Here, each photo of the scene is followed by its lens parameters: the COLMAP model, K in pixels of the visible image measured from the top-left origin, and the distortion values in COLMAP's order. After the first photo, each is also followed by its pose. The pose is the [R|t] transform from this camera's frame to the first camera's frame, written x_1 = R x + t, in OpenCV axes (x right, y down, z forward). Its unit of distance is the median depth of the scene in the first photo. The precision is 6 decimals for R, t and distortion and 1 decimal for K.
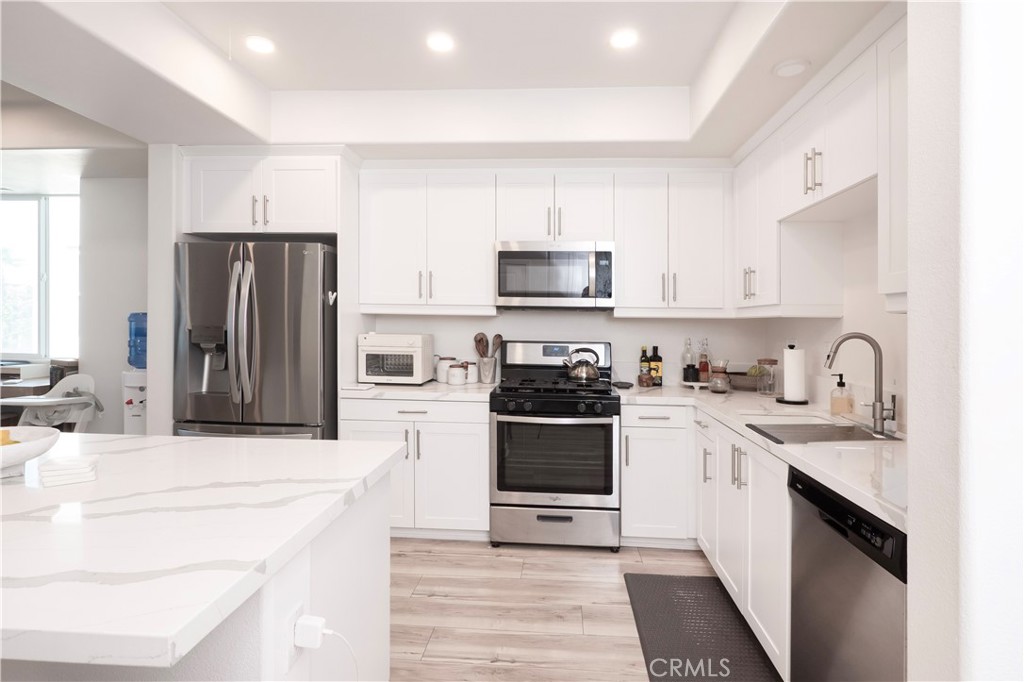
lens RADIAL K [[508.2, 0, 511.6], [0, 508.2, 328.4], [0, 0, 1]] dist [-0.002039, -0.000904]
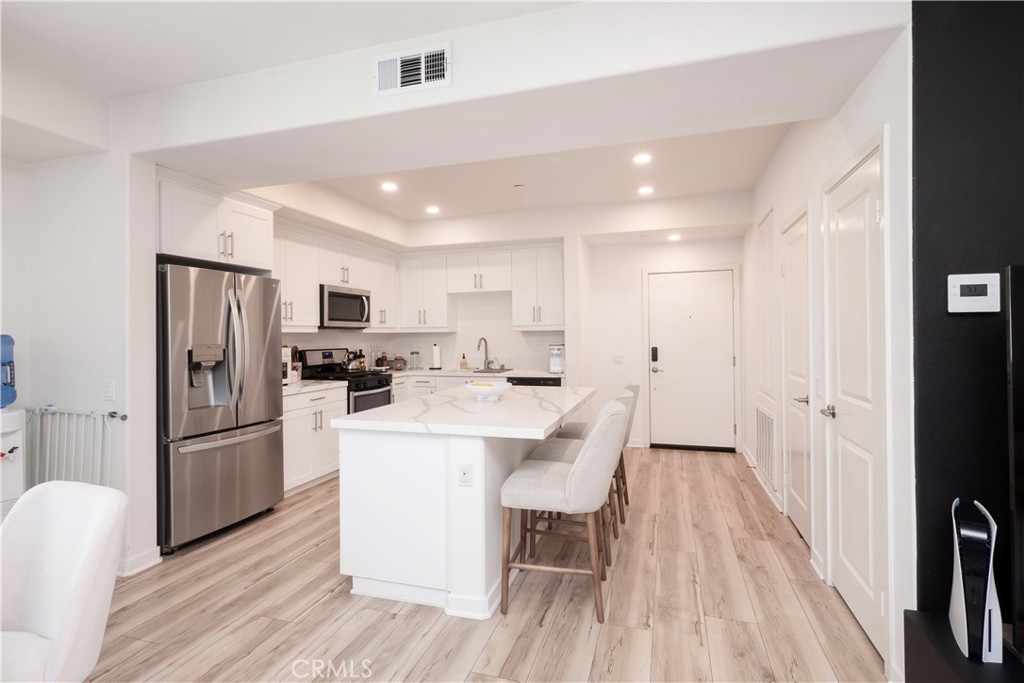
lens RADIAL K [[508.2, 0, 511.6], [0, 508.2, 328.9], [0, 0, 1]] dist [-0.002039, -0.000904]
pose [[0.241961, -0.006712, 0.970263, -1.445598], [0.029597, 0.999562, -0.000466, -0.020097], [-0.969834, 0.028830, 0.242054, 0.094592]]
